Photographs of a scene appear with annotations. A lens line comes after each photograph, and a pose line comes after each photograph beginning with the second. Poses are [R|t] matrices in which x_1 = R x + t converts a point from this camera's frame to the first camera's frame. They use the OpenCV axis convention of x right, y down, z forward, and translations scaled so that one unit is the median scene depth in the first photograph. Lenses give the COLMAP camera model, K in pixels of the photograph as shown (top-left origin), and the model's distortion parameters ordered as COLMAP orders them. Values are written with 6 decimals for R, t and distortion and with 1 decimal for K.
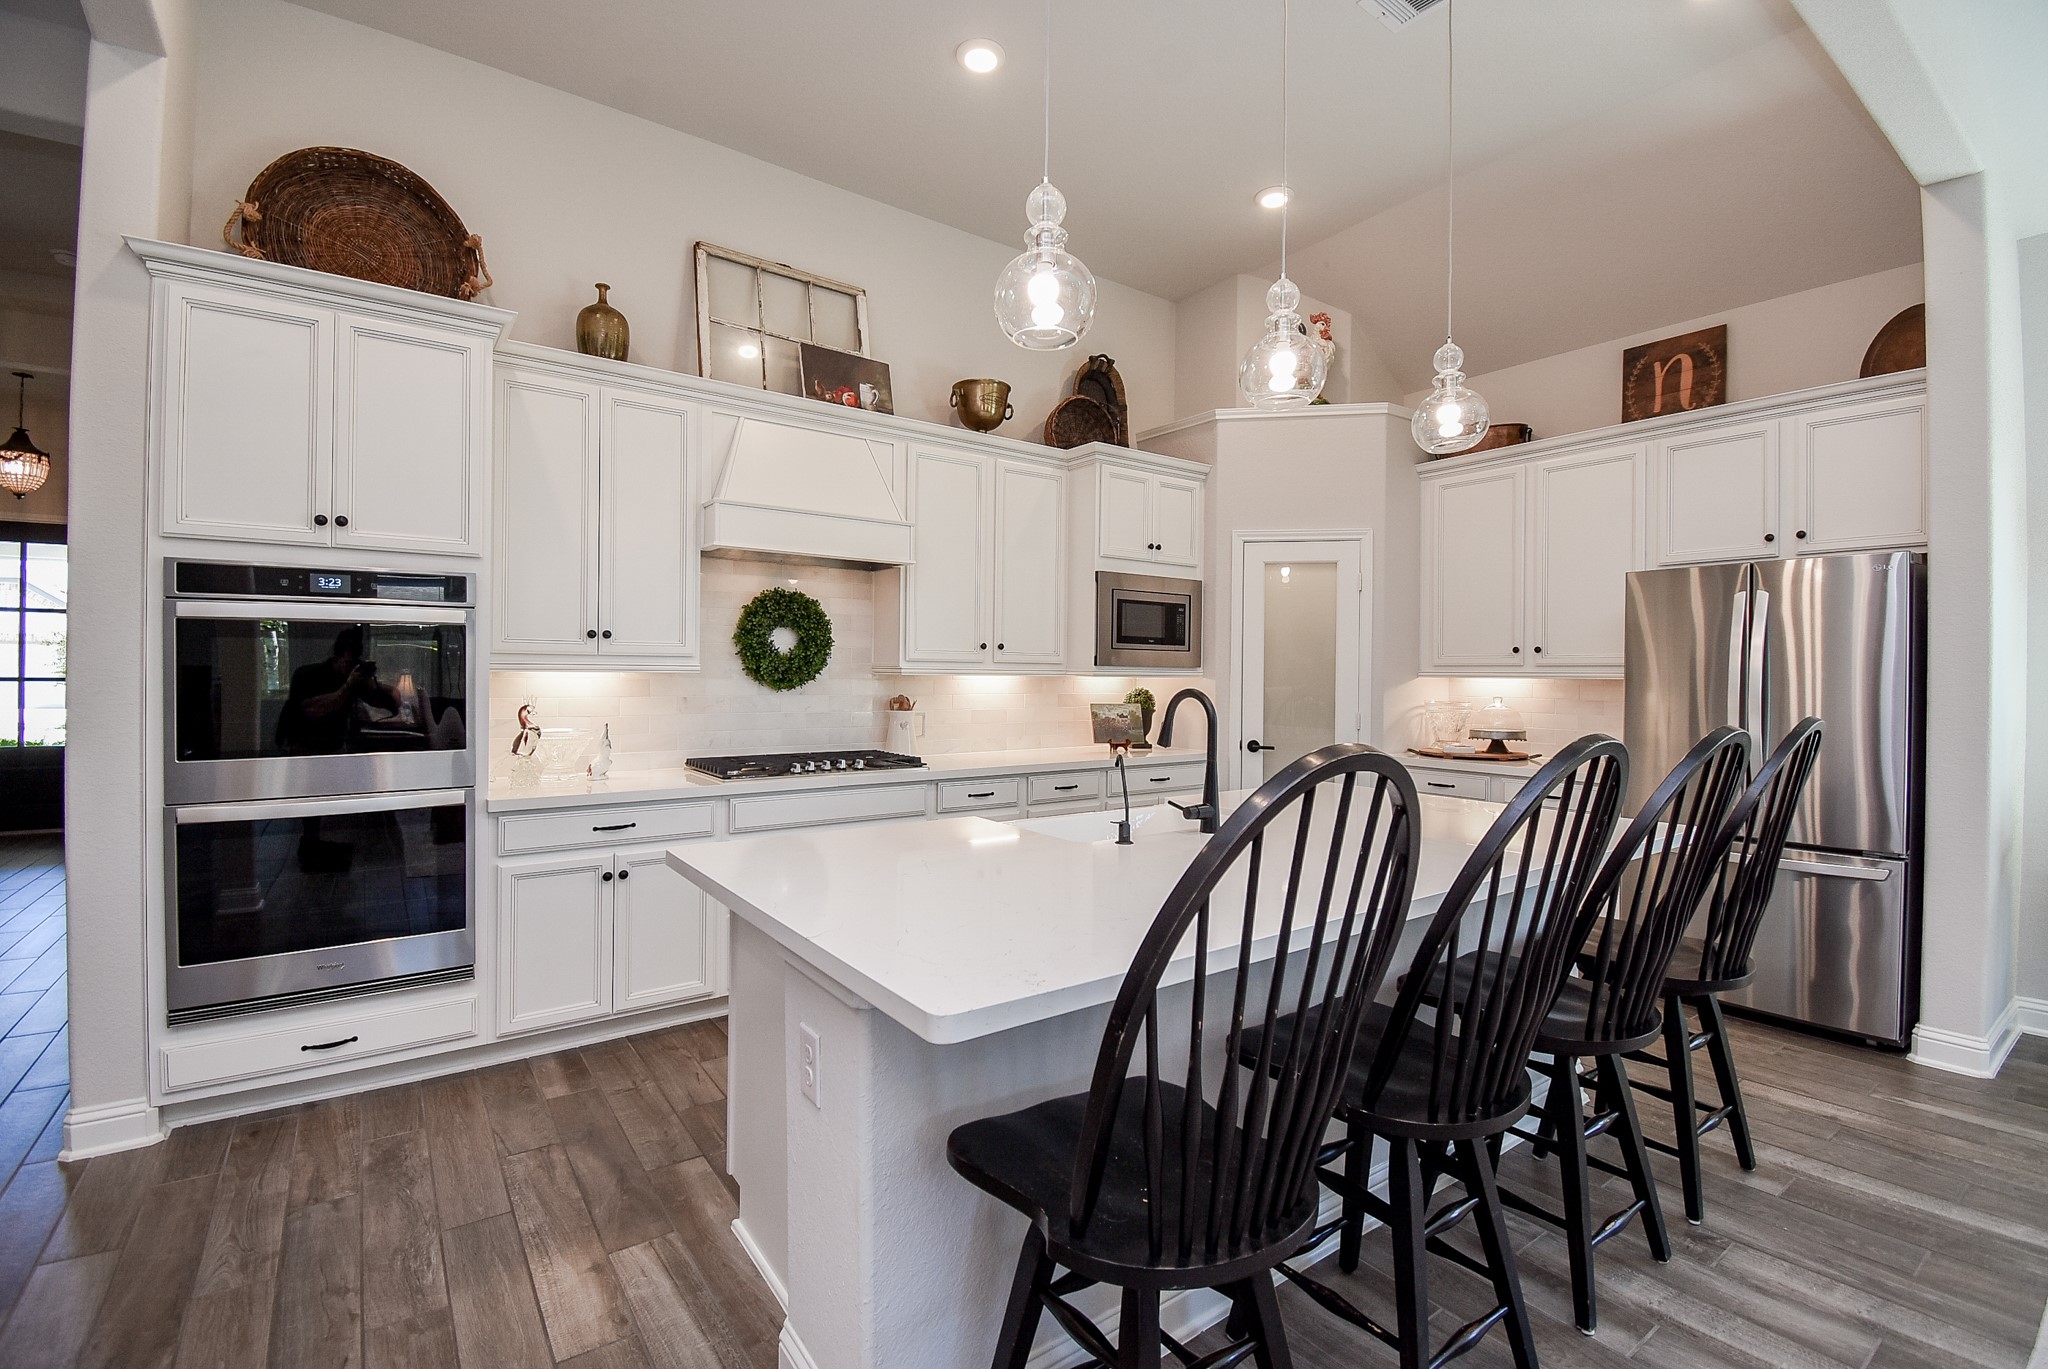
lens RADIAL K [[874.0, 0, 1032.5], [0, 874.0, 673.1], [0, 0, 1]] dist [-0.001288, -0.020534]
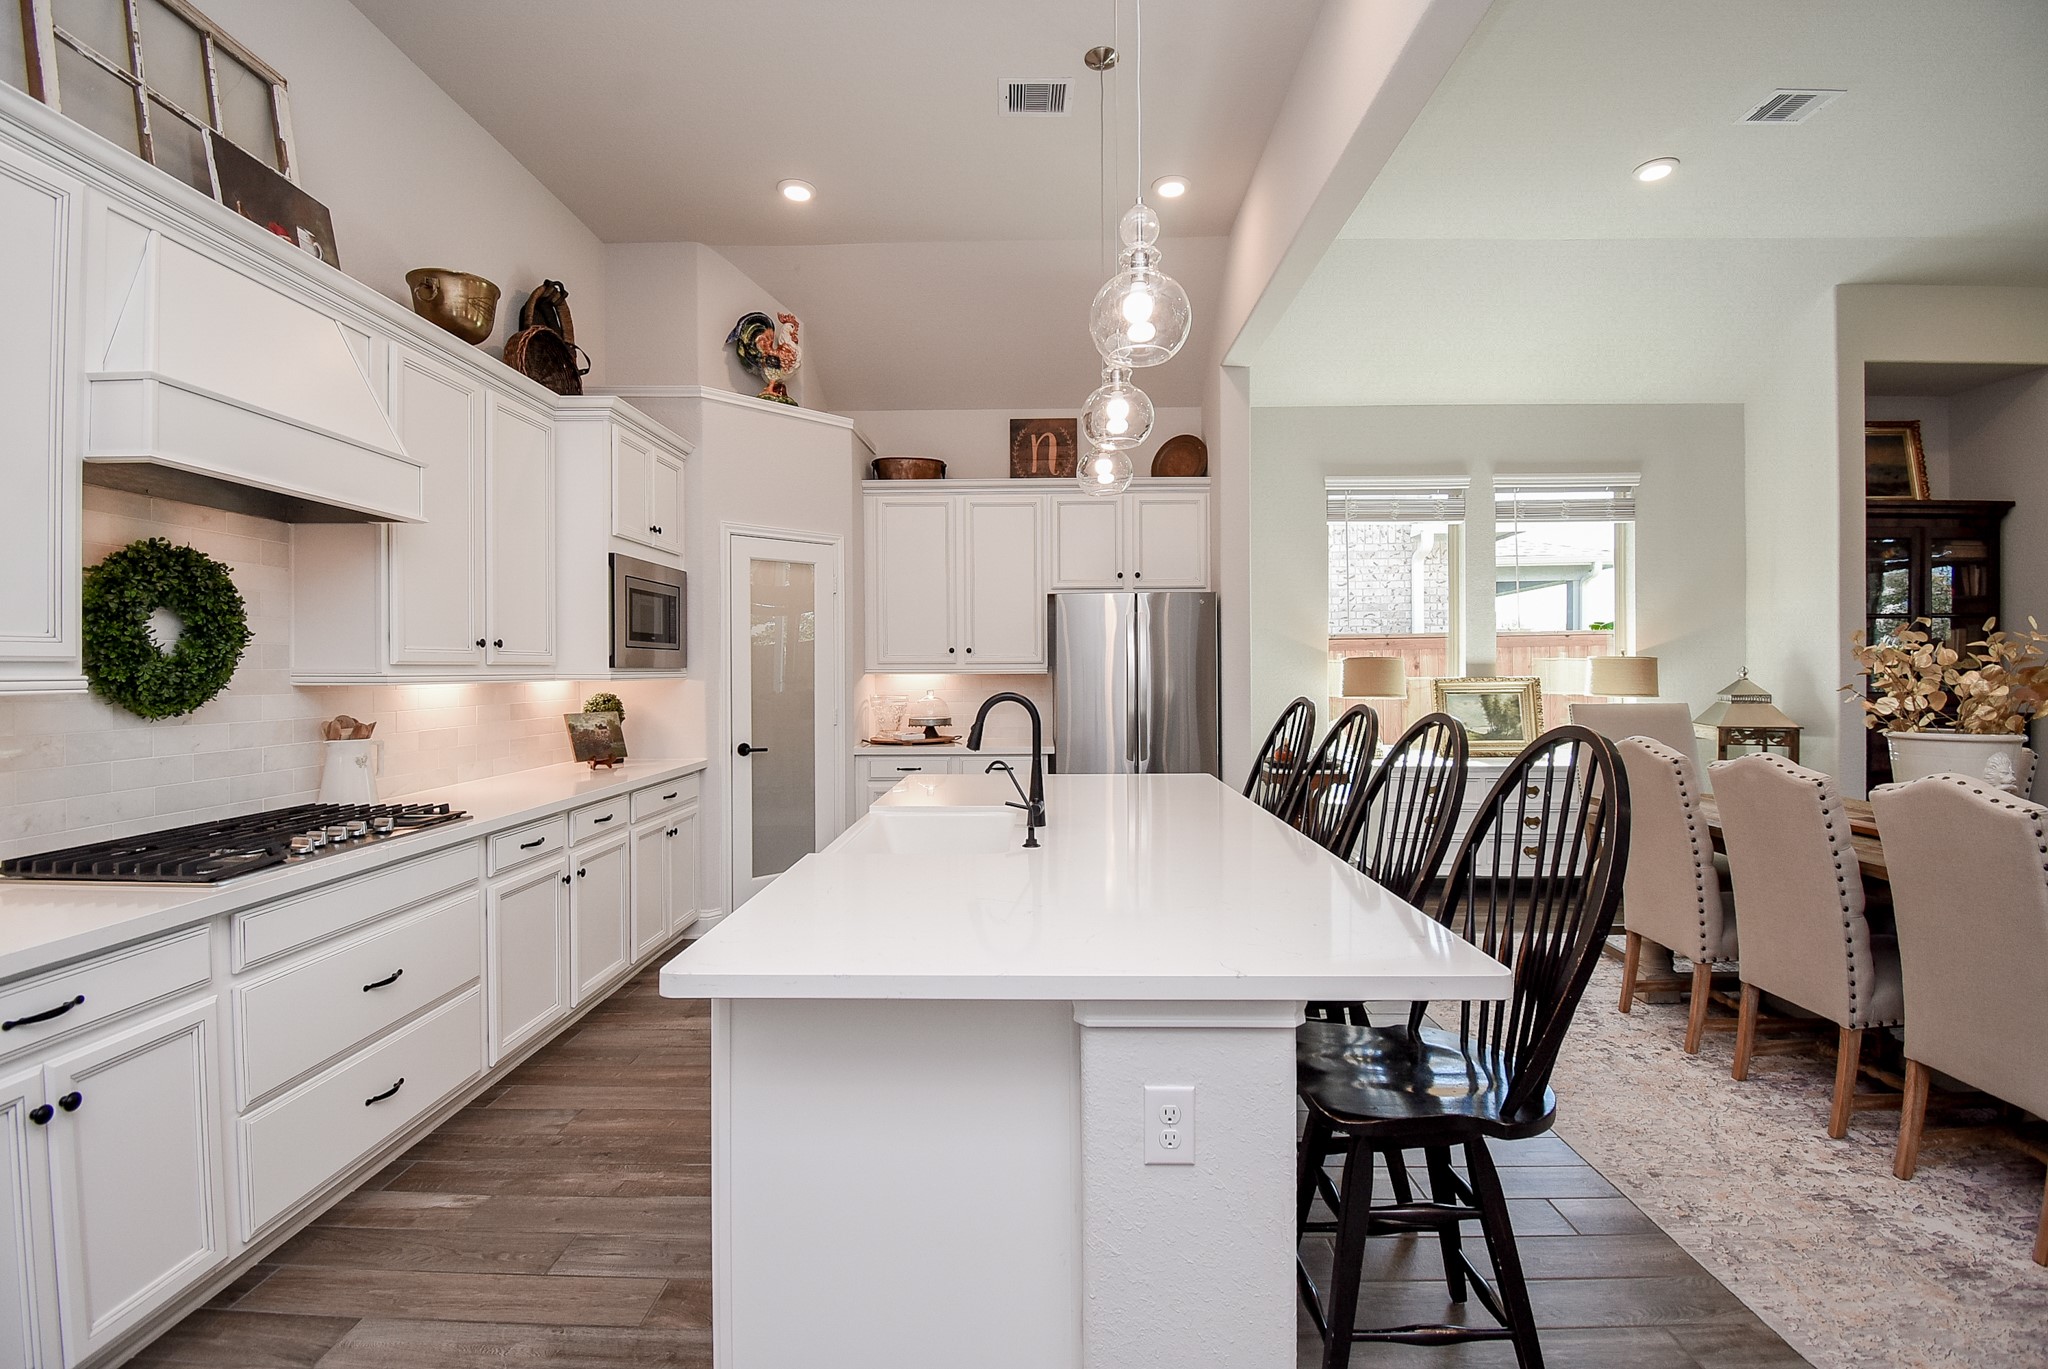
lens RADIAL K [[874.0, 0, 1032.5], [0, 874.0, 673.1], [0, 0, 1]] dist [-0.001288, -0.020534]
pose [[0.599623, -0.016885, 0.800104, -0.363649], [0.010659, 0.999857, 0.013112, -0.010506], [-0.800211, 0.000666, 0.599718, 0.198343]]
